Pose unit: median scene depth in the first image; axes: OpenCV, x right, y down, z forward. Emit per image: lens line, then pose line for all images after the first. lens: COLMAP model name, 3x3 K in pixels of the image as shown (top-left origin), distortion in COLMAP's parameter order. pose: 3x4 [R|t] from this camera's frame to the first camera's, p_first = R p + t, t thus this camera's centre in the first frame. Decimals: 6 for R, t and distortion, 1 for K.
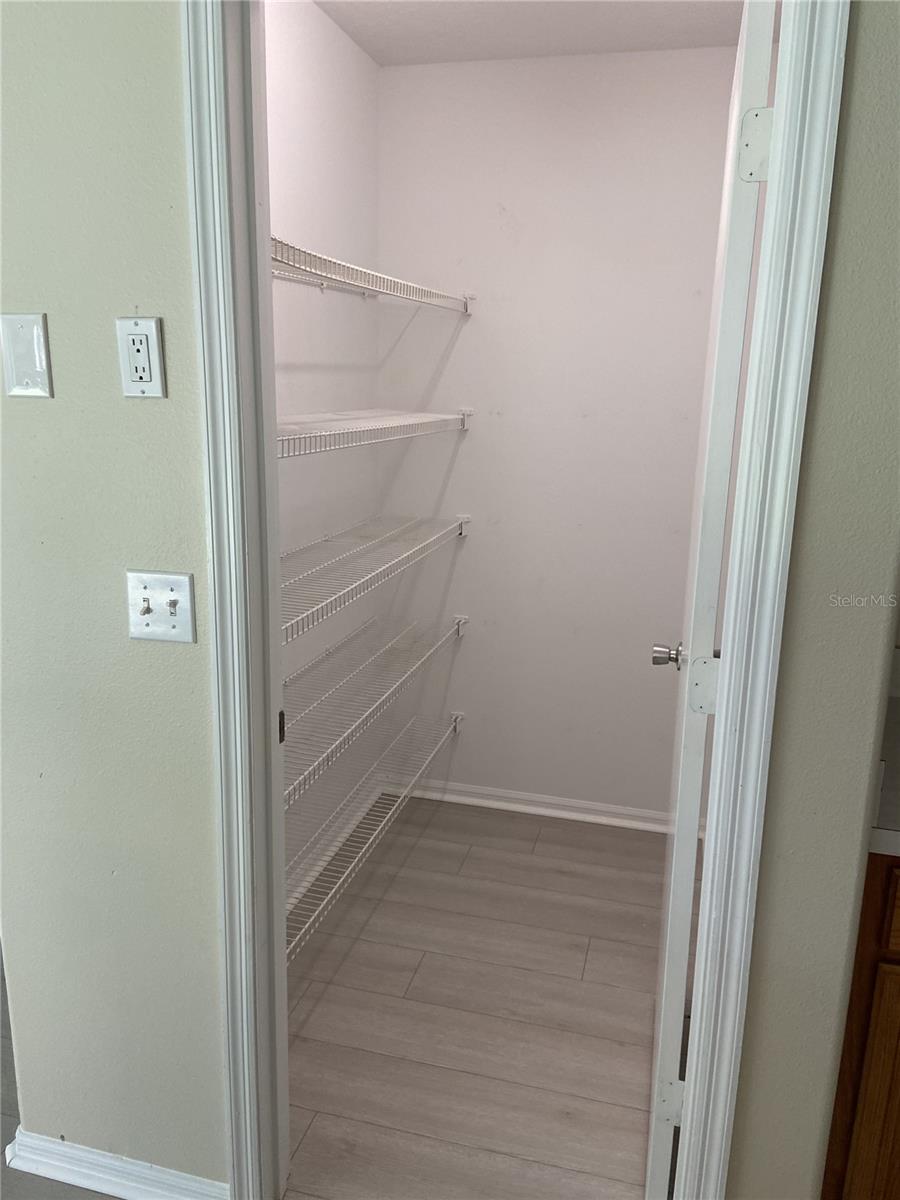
lens RADIAL K [[898.3, 0, 472.0], [0, 898.3, 586.3], [0, 0, 1]] dist [0.110695, -0.132398]
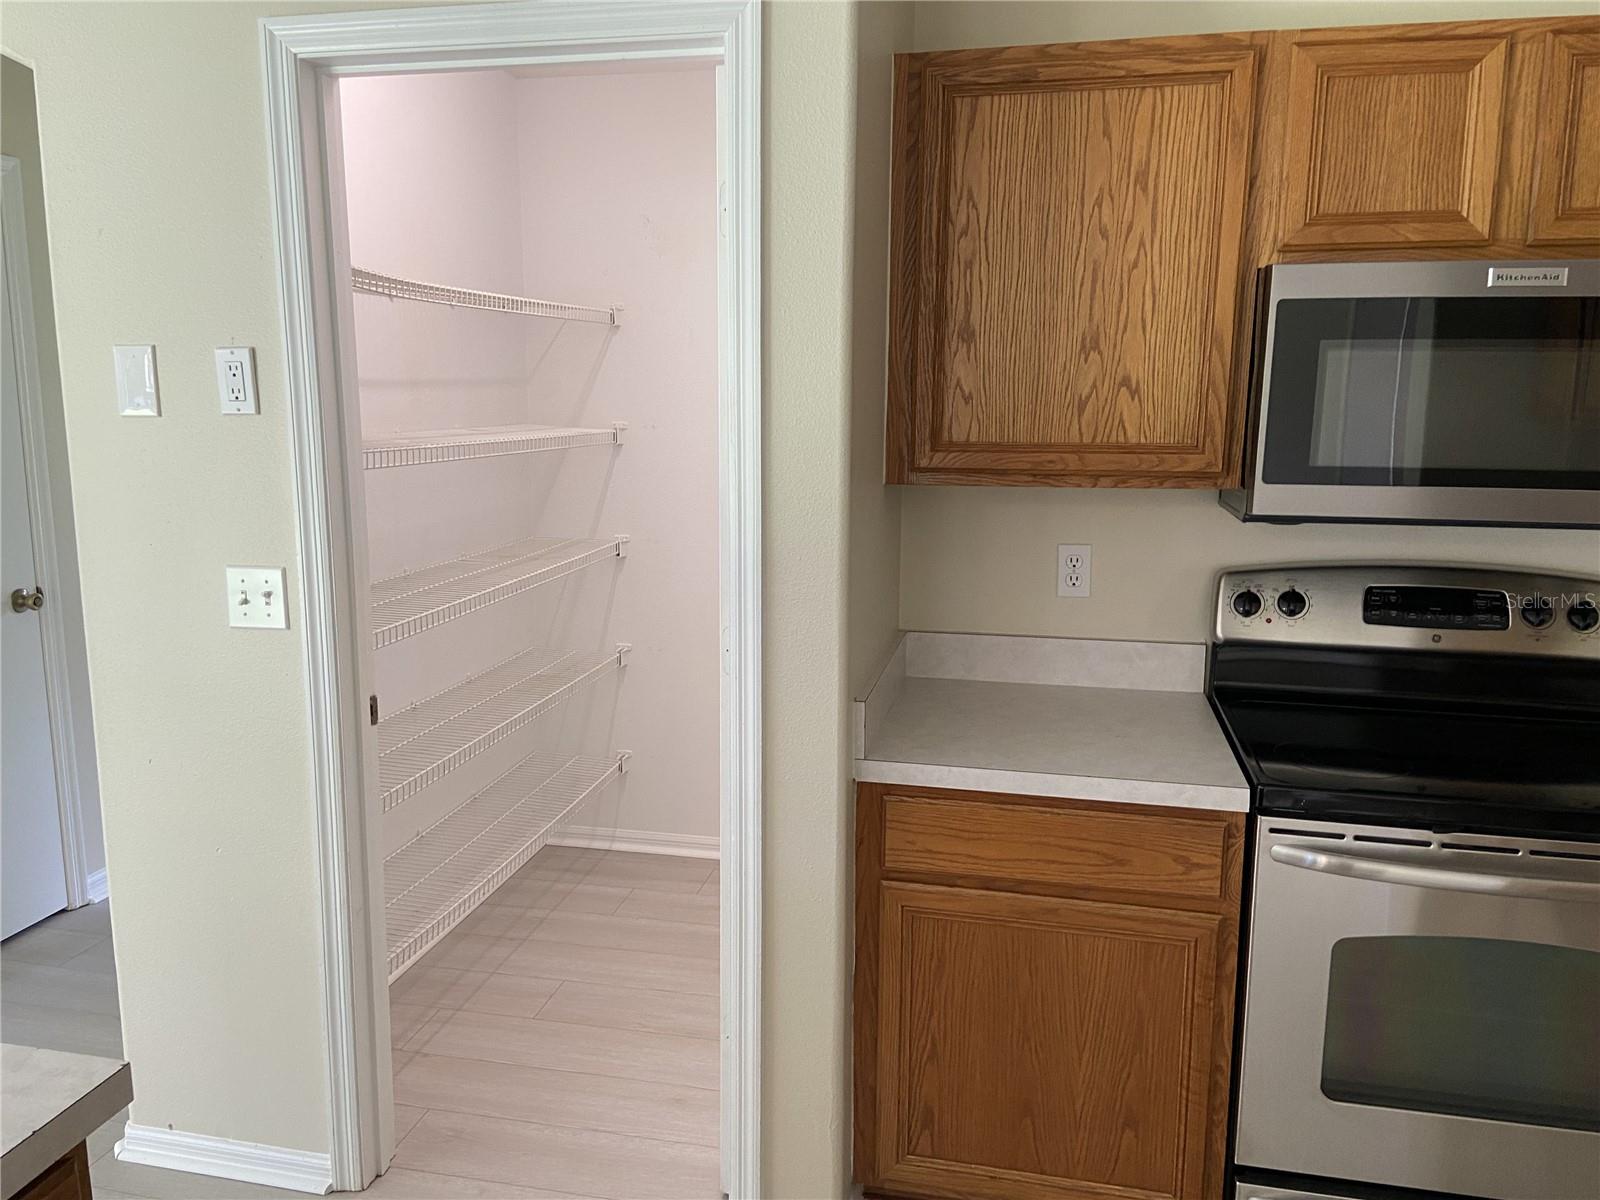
lens RADIAL K [[1197.8, 0, 797.6], [0, 1197.8, 592.2], [0, 0, 1]] dist [0.110695, -0.132398]
pose [[0.999260, -0.023866, 0.030176, 0.265195], [0.025563, 0.998038, -0.057159, 0.111726], [-0.028753, 0.057888, 0.997909, -0.495156]]
